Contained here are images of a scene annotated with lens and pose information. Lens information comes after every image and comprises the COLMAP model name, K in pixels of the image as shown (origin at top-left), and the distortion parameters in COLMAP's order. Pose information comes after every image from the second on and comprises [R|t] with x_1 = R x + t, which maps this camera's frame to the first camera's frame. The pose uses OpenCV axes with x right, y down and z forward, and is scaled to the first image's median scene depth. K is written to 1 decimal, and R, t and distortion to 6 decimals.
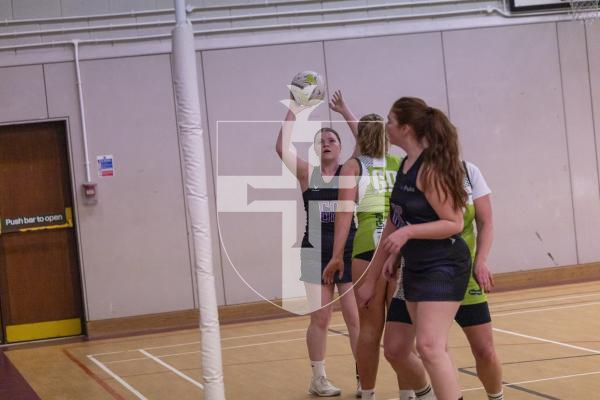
lens RADIAL K [[1819.8, 0, 300.0], [0, 1819.8, 200.0], [0, 0, 1]] dist [0.124163, 0.854592]
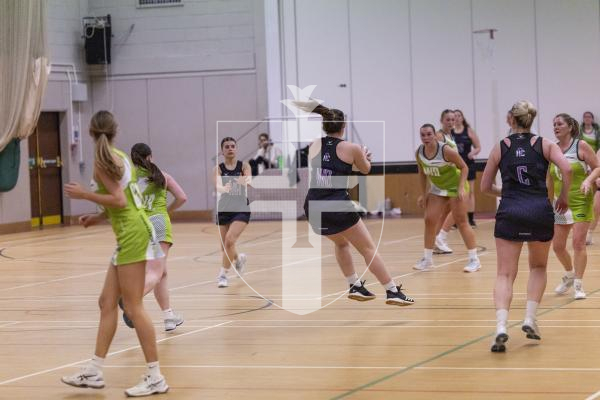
lens RADIAL K [[2134.8, 0, 300.0], [0, 2134.8, 200.0], [0, 0, 1]] dist [0.082556, 2.037451]
pose [[0.542925, 0.043815, 0.838638, -1.864150], [0.013547, 0.998051, -0.060913, 0.189422], [-0.839672, 0.044433, 0.541273, -0.423949]]
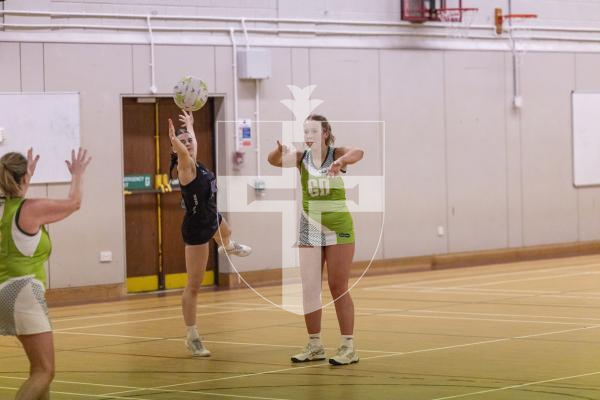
lens RADIAL K [[2307.1, 0, 300.0], [0, 2307.1, 200.0], [0, 0, 1]] dist [0.019904, -1.458225]
pose [[0.819900, 0.055742, 0.569787, -0.899324], [-0.032303, 0.998168, -0.051168, 0.092957], [-0.571595, 0.023547, 0.820198, -0.212222]]
